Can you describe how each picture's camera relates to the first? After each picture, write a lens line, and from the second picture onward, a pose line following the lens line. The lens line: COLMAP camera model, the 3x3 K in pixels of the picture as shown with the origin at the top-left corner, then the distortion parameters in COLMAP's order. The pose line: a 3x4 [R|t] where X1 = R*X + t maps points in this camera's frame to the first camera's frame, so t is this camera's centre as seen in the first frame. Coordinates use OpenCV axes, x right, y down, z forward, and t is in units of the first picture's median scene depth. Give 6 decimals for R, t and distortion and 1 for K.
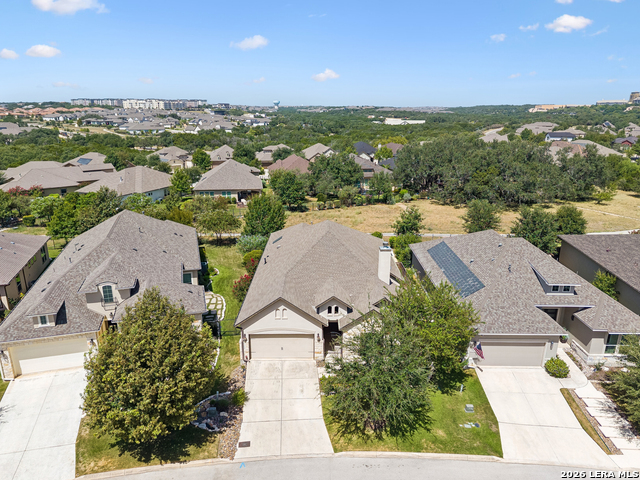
lens RADIAL K [[441.5, 0, 318.2], [0, 441.5, 236.5], [0, 0, 1]] dist [0.011340, -0.008148]
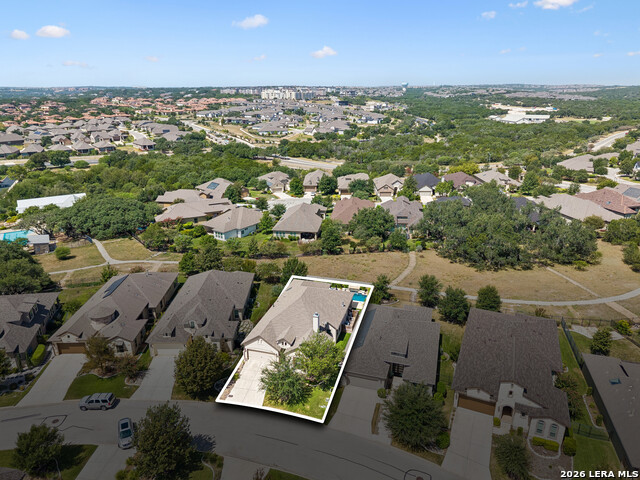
lens RADIAL K [[436.6, 0, 316.1], [0, 436.6, 237.9], [0, 0, 1]] dist [0.044241, -0.001310]
pose [[0.956070, 0.085377, -0.280430, 0.734558], [-0.067374, 0.995036, 0.073241, -0.529141], [0.285291, -0.051130, 0.957076, -0.967216]]
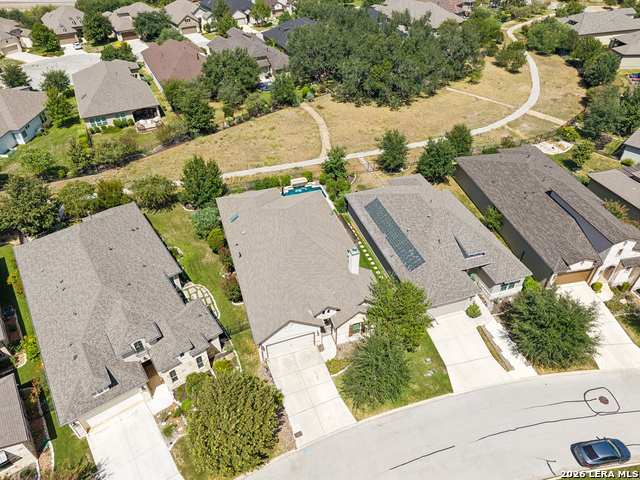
lens RADIAL K [[441.5, 0, 318.2], [0, 441.5, 236.5], [0, 0, 1]] dist [0.011340, -0.008148]
pose [[0.947394, -0.204877, 0.245908, -0.262734], [0.089879, 0.907670, 0.409948, -0.572447], [-0.307192, -0.366280, 0.878335, -0.052688]]
